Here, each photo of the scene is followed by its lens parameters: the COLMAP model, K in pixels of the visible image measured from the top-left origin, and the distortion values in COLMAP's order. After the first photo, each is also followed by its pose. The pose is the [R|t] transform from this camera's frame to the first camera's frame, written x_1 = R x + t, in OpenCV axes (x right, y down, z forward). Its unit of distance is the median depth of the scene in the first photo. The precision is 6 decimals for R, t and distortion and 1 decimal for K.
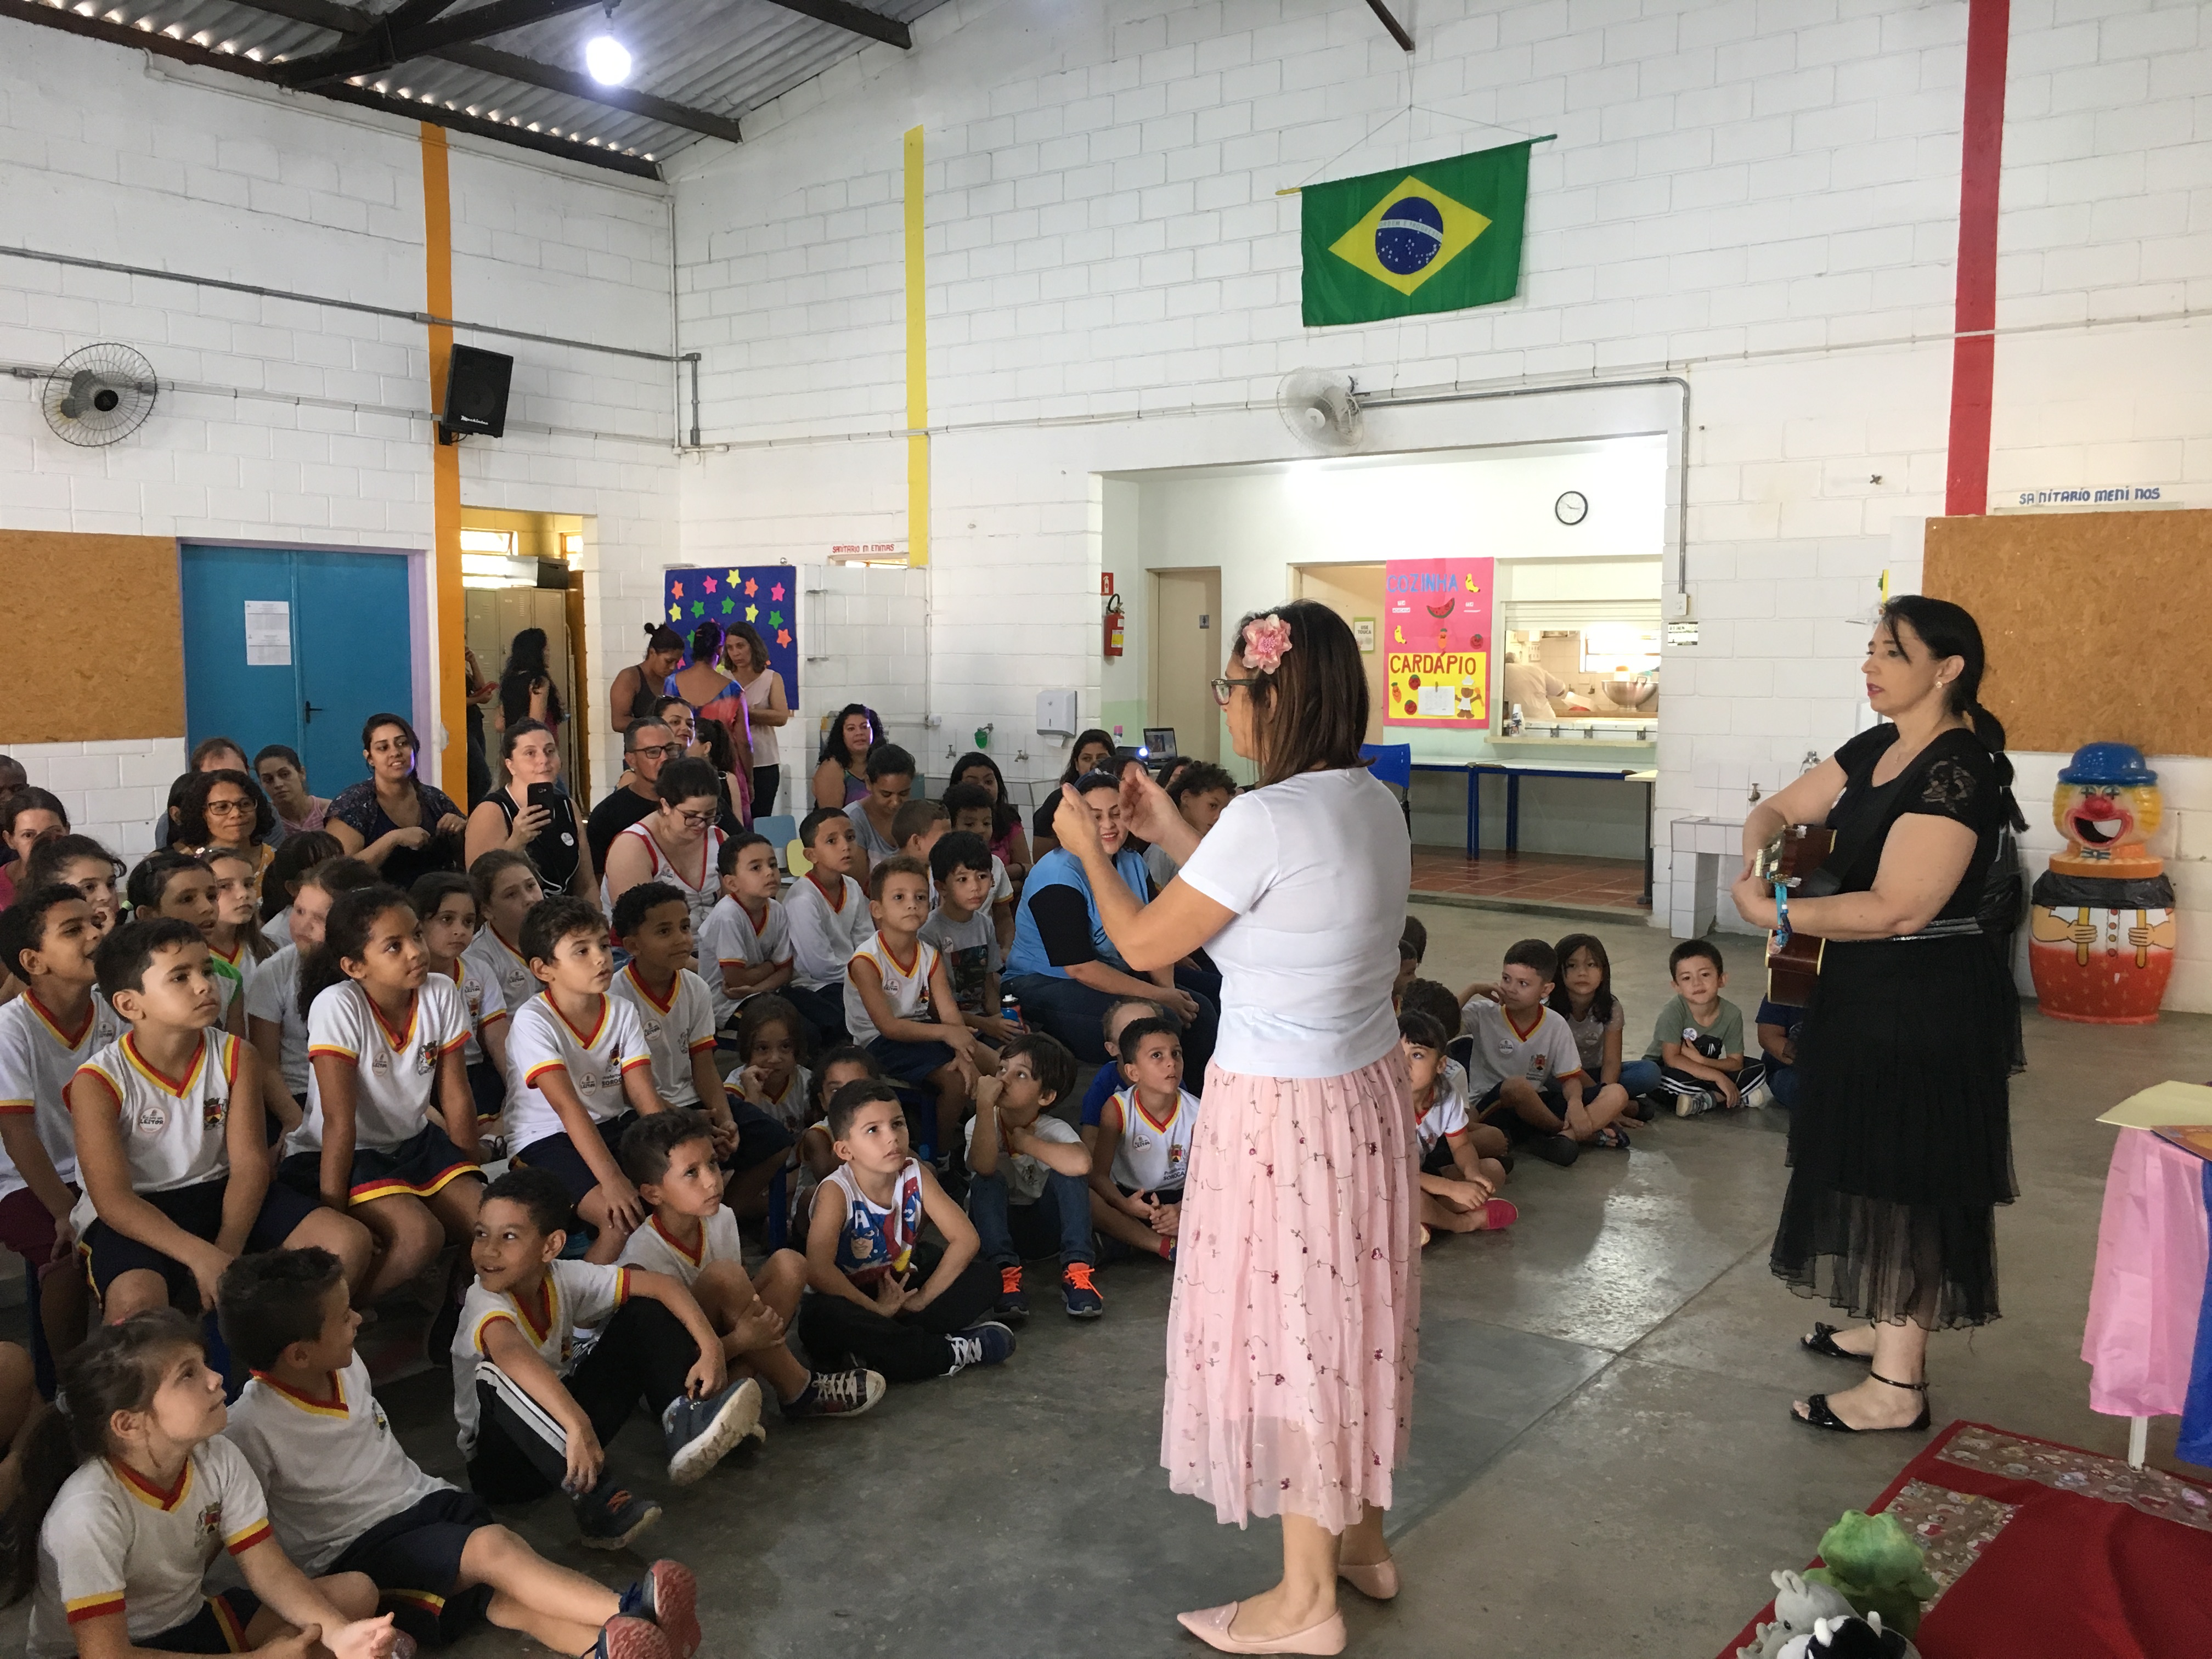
lens RADIAL K [[1880.5, 0, 1097.3], [0, 1880.5, 811.6], [0, 0, 1]] dist [0.090272, -0.120190]
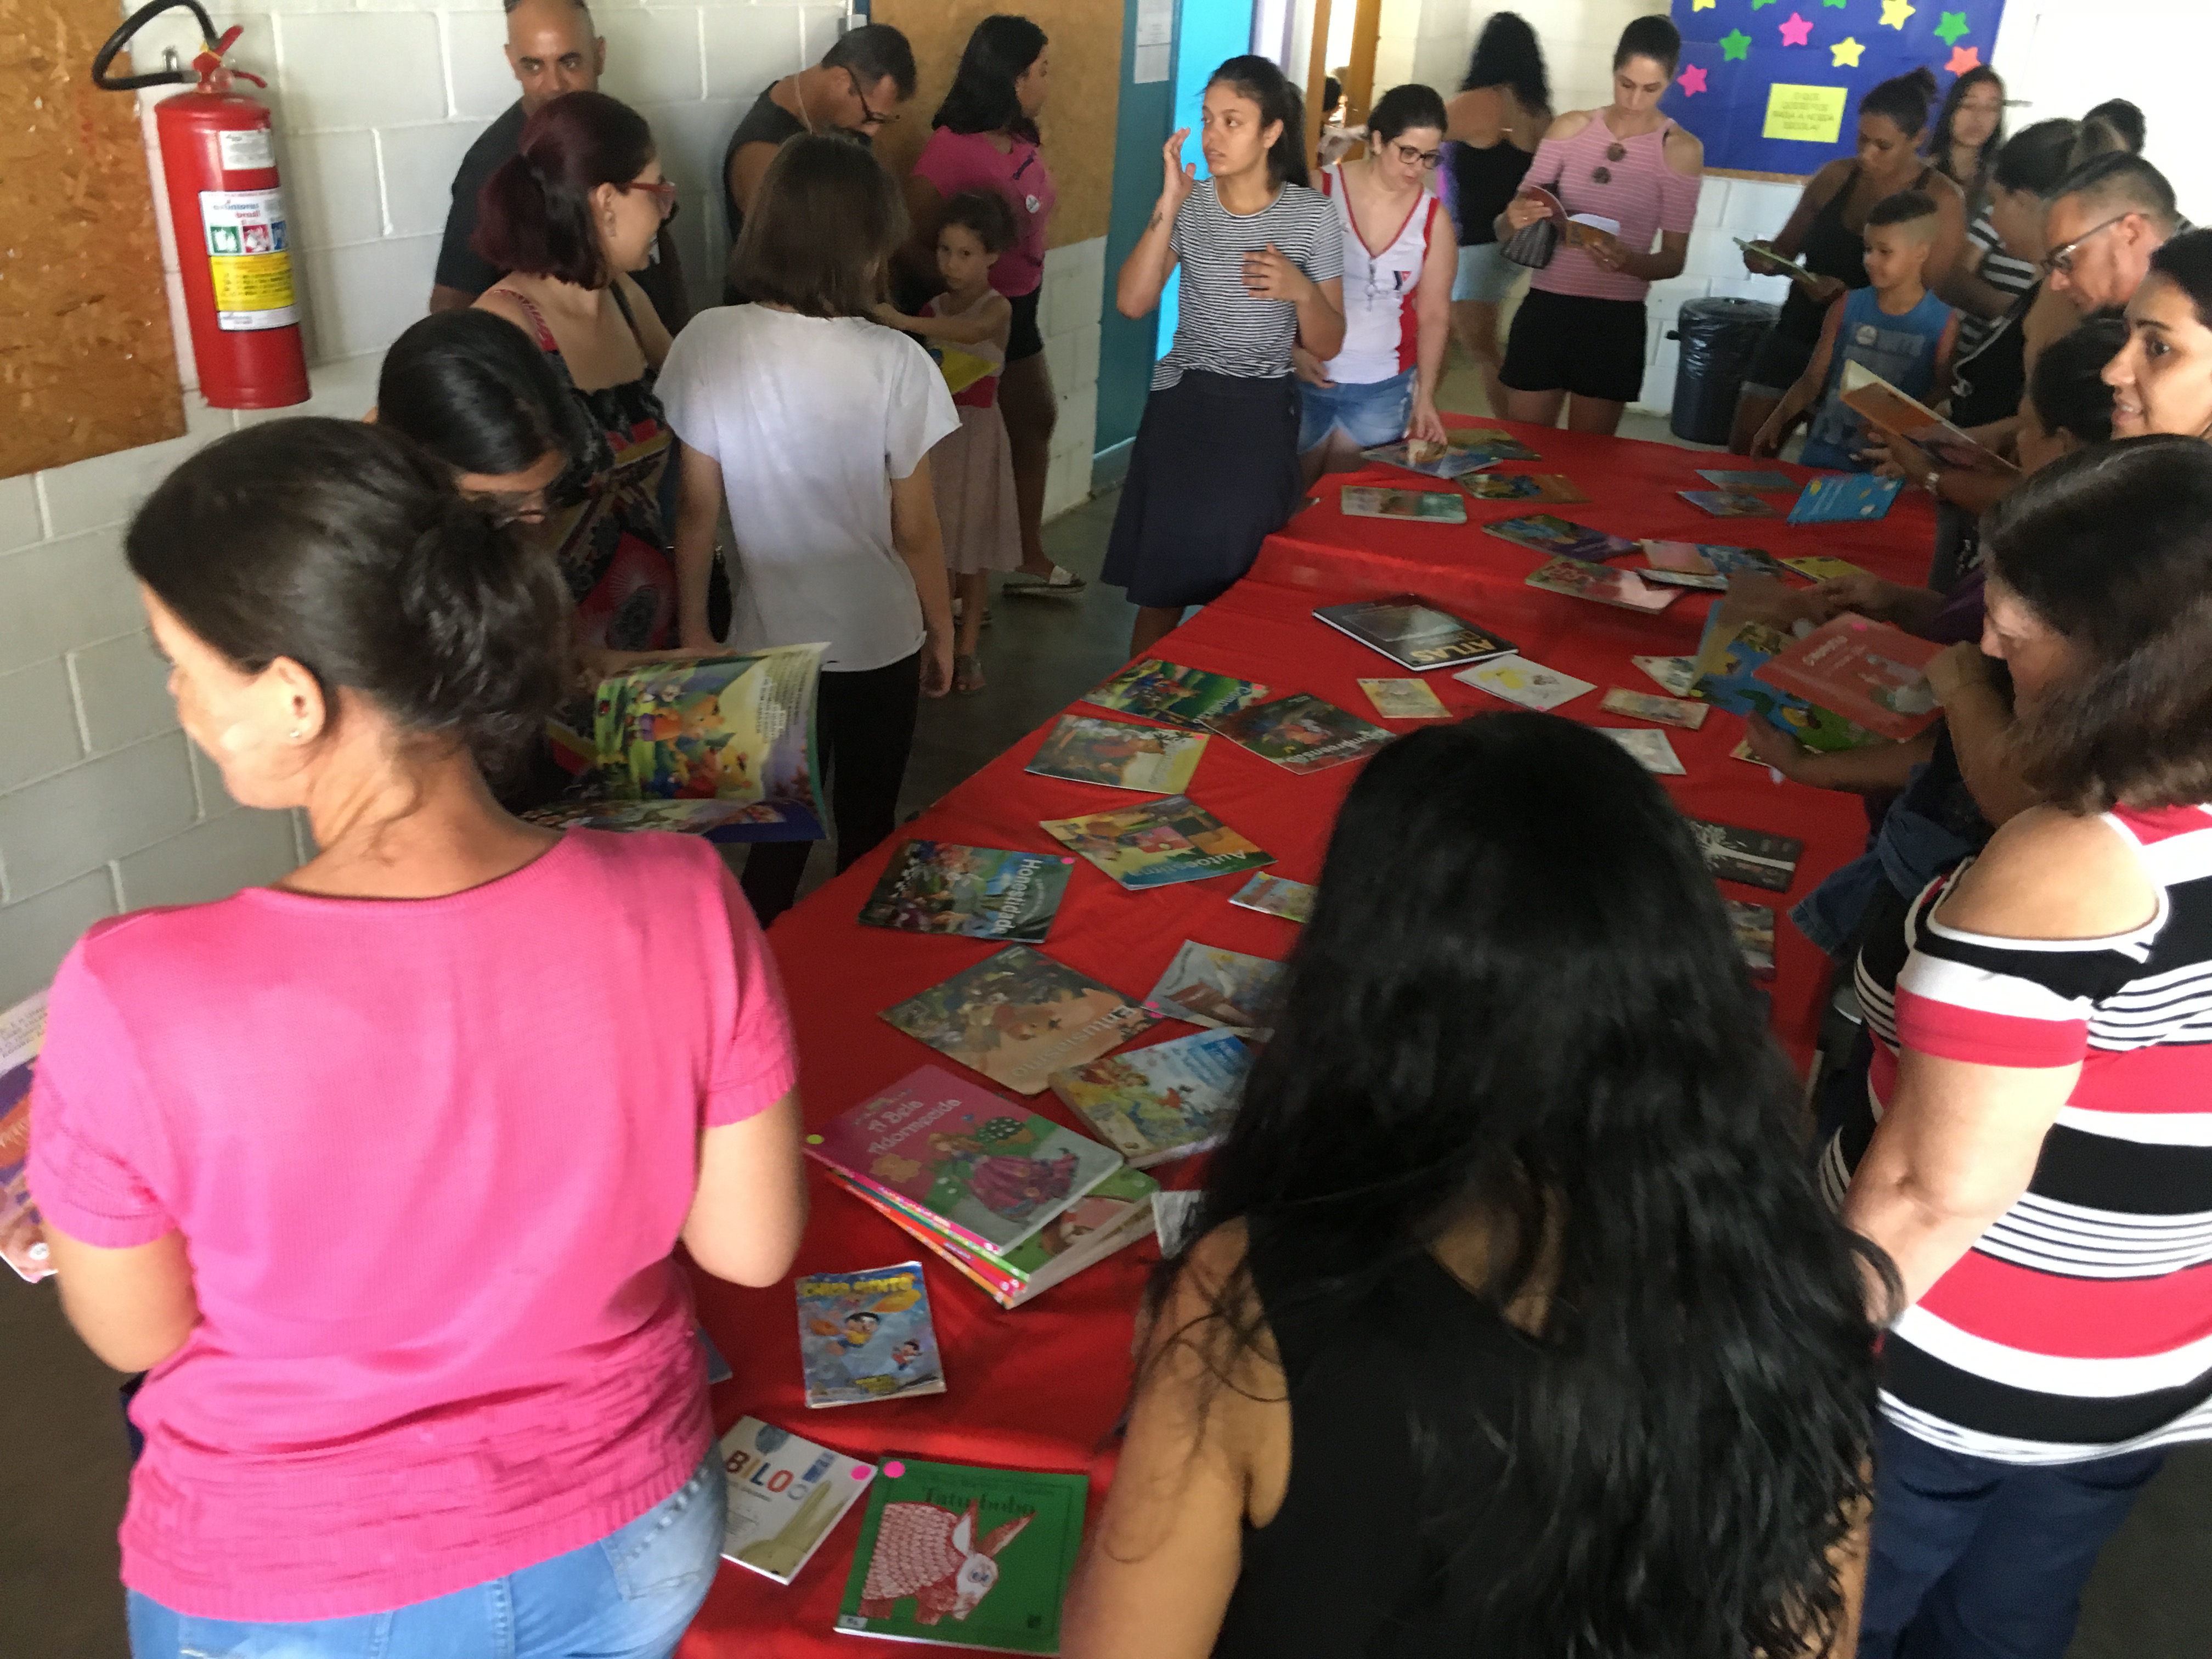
lens RADIAL K [[1886.9, 0, 1101.3], [0, 1886.9, 819.3], [0, 0, 1]] dist [0.071526, -0.094954]
pose [[0.983050, -0.025264, 0.181587, -0.543925], [-0.040389, 0.936283, 0.348916, -0.066720], [-0.178832, -0.350337, 0.919393, 0.401115]]
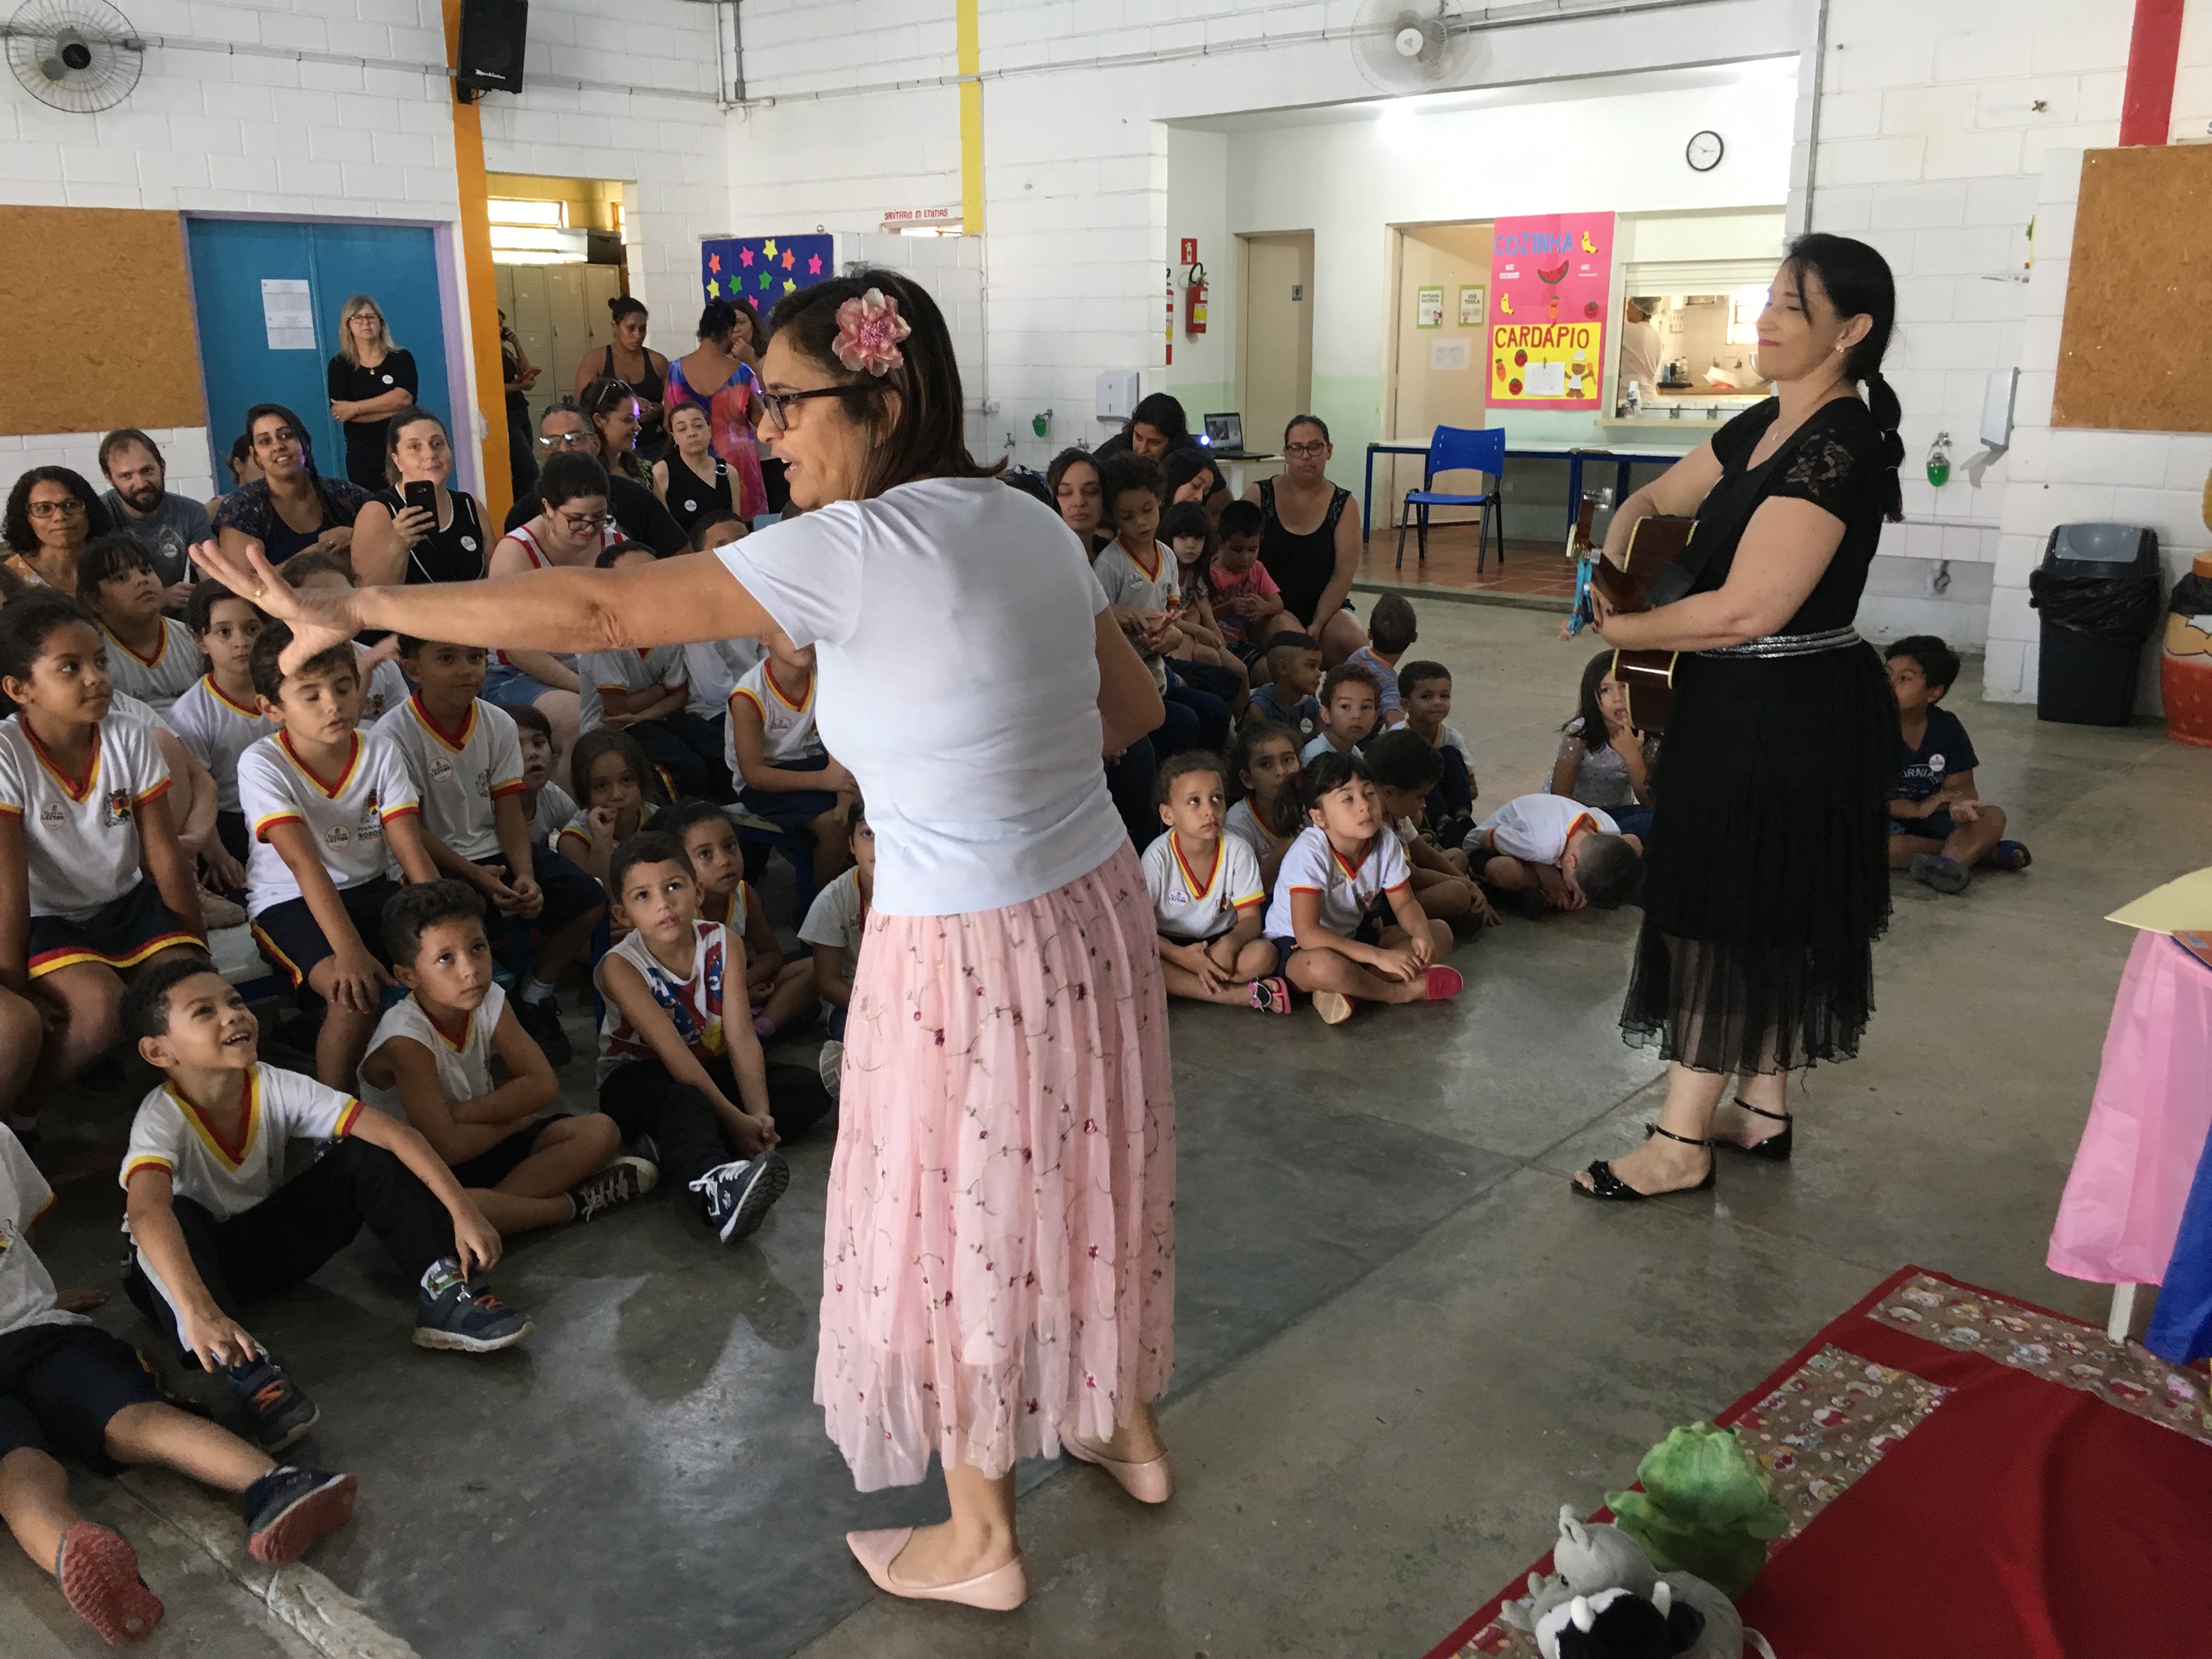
lens RADIAL K [[1880.5, 0, 1097.3], [0, 1880.5, 811.6], [0, 0, 1]] dist [0.090272, -0.120190]
pose [[0.996366, 0.011048, -0.084450, 0.048930], [0.002895, 0.986585, 0.163221, -0.003057], [0.085121, -0.162872, 0.982969, 0.055714]]
